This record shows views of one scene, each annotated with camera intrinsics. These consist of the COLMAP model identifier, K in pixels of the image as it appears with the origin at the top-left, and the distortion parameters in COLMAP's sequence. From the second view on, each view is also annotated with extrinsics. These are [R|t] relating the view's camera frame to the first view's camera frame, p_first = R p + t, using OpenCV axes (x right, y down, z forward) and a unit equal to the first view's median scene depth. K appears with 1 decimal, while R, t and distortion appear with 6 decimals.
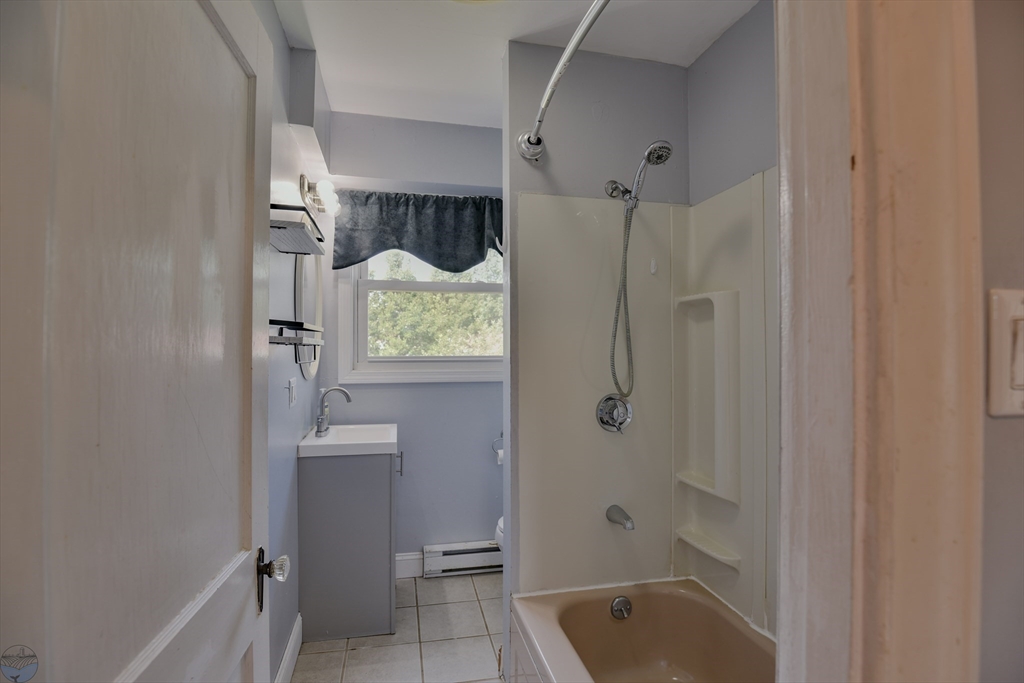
lens RADIAL K [[500.2, 0, 515.8], [0, 500.2, 345.4], [0, 0, 1]] dist [-0.020310, -0.005143]
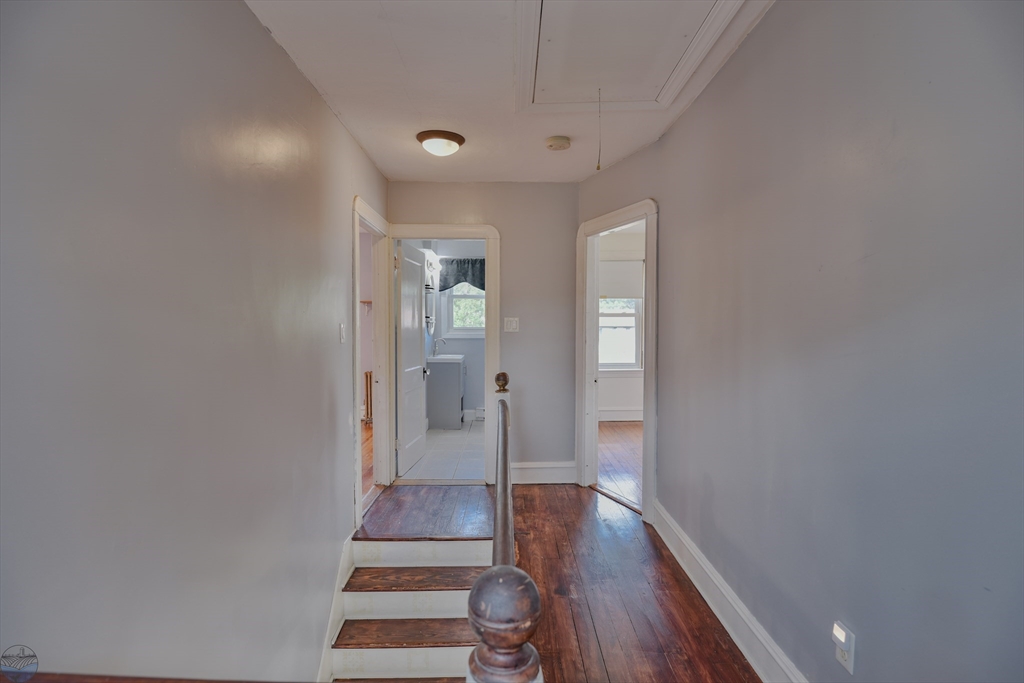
lens RADIAL K [[500.2, 0, 511.0], [0, 500.2, 338.4], [0, 0, 1]] dist [-0.020310, -0.005143]
pose [[0.977687, 0.007250, -0.209943, 0.492506], [-0.000266, 0.999446, 0.033279, -0.003118], [0.210068, -0.032481, 0.977147, -1.323567]]
